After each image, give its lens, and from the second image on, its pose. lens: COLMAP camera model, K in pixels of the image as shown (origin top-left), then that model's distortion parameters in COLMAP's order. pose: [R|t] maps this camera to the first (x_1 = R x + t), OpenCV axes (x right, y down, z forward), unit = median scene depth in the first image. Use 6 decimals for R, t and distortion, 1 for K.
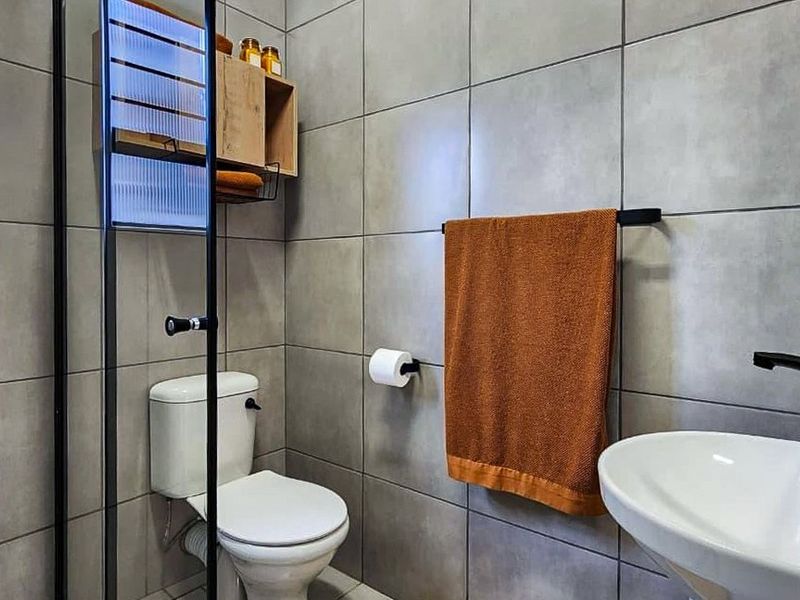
lens RADIAL K [[542.1, 0, 394.2], [0, 542.1, 287.9], [0, 0, 1]] dist [0.002799, 0.000854]
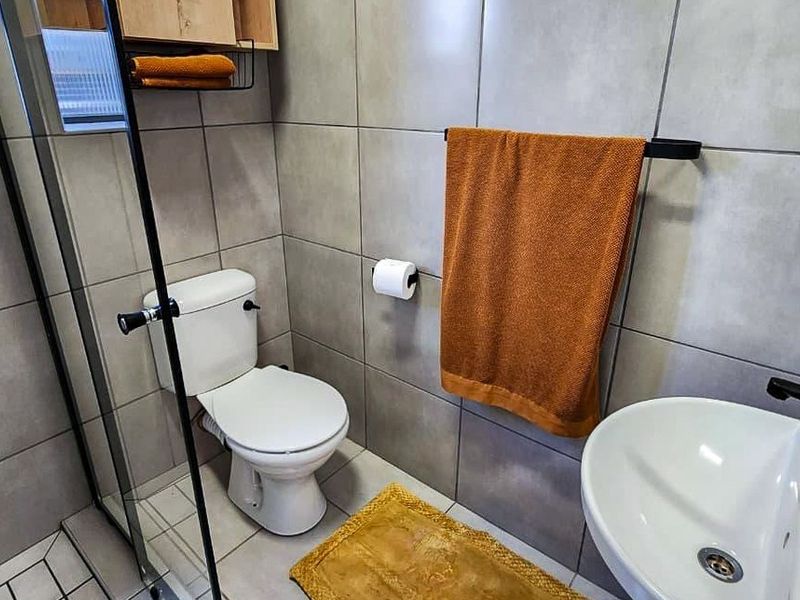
lens RADIAL K [[553.9, 0, 400.0], [0, 553.9, 300.0], [0, 0, 1]] dist [0.023866, -0.002905]
pose [[0.999050, 0.020099, -0.038660, 0.056146], [-0.003972, 0.925574, 0.378546, -0.197947], [0.043391, -0.378033, 0.924775, 0.078627]]
